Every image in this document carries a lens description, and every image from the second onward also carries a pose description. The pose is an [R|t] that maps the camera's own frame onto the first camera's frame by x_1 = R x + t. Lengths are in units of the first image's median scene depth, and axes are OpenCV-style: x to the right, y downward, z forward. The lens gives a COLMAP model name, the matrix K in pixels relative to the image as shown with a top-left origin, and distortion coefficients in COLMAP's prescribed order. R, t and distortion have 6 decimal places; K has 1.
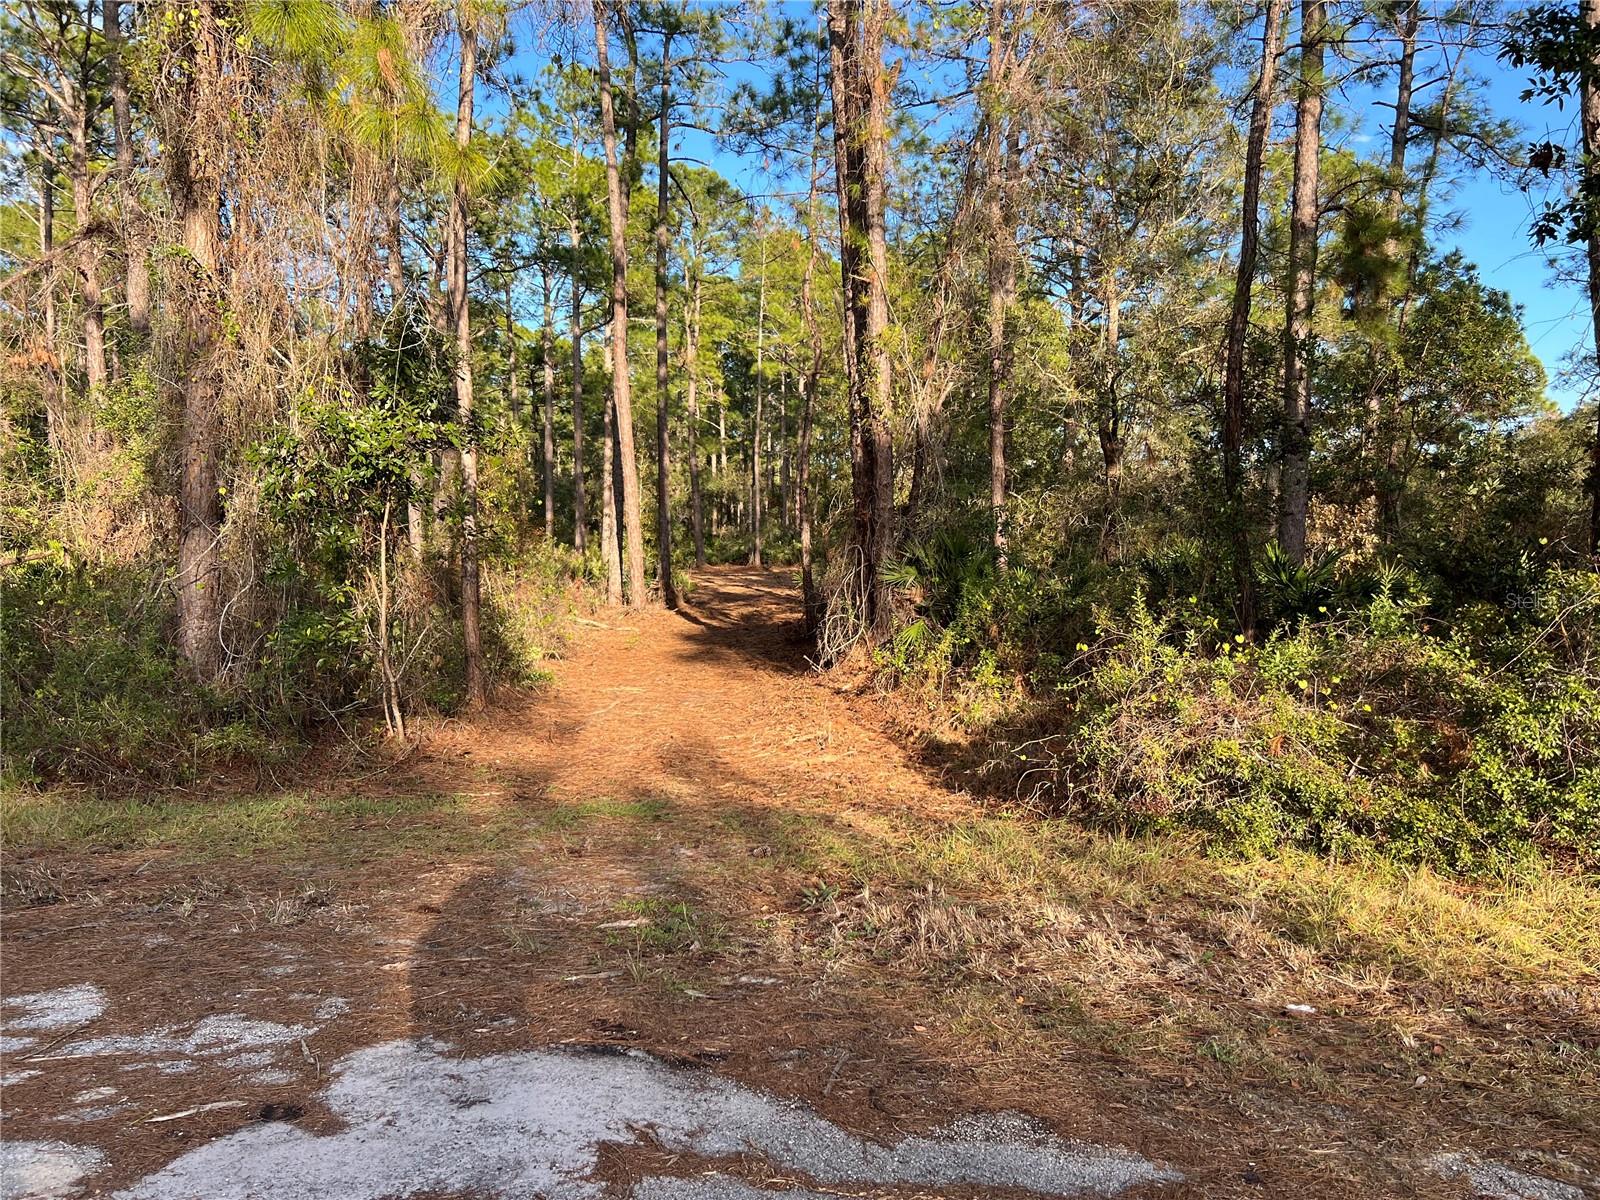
lens RADIAL K [[1197.9, 0, 795.1], [0, 1197.9, 607.2], [0, 0, 1]] dist [0.048763, -0.047376]
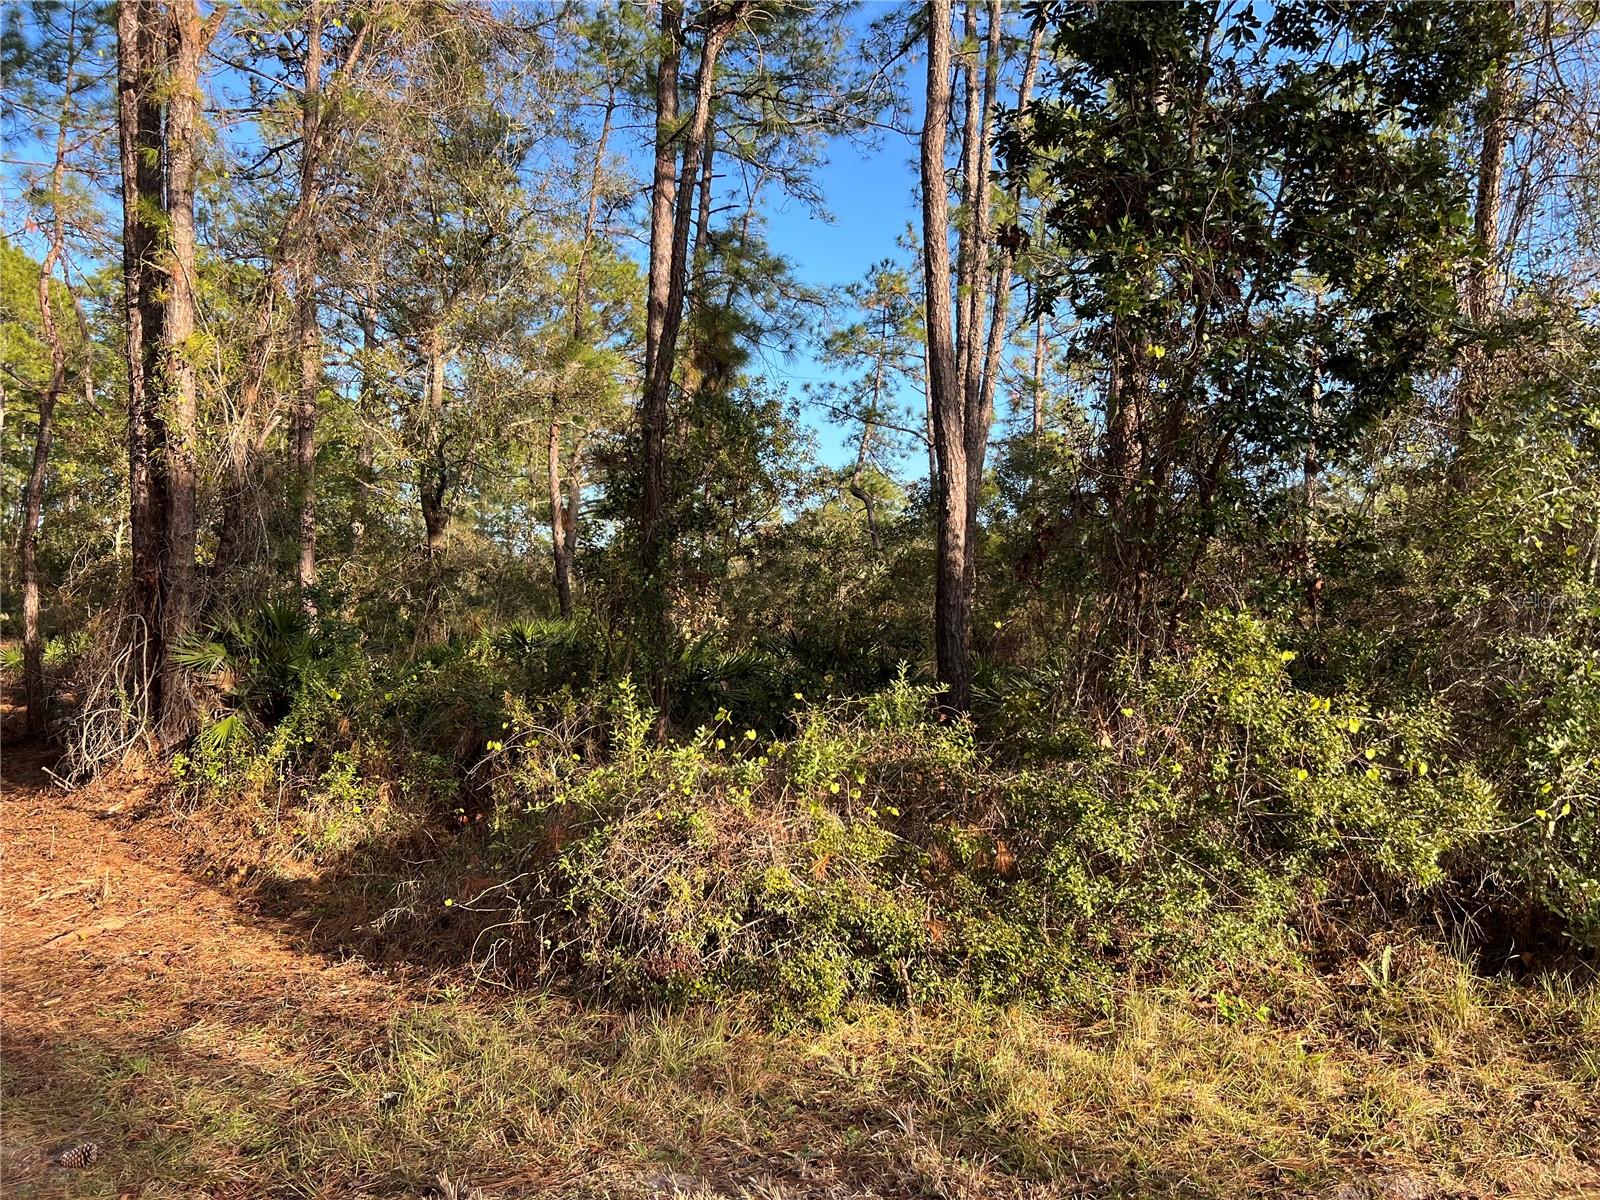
lens RADIAL K [[1197.9, 0, 800.2], [0, 1197.9, 584.3], [0, 0, 1]] dist [0.048763, -0.047376]
pose [[0.824192, 0.038634, 0.564991, -0.035759], [0.010109, 0.996508, -0.082888, -0.004170], [-0.566220, 0.074027, 0.820923, 0.149911]]
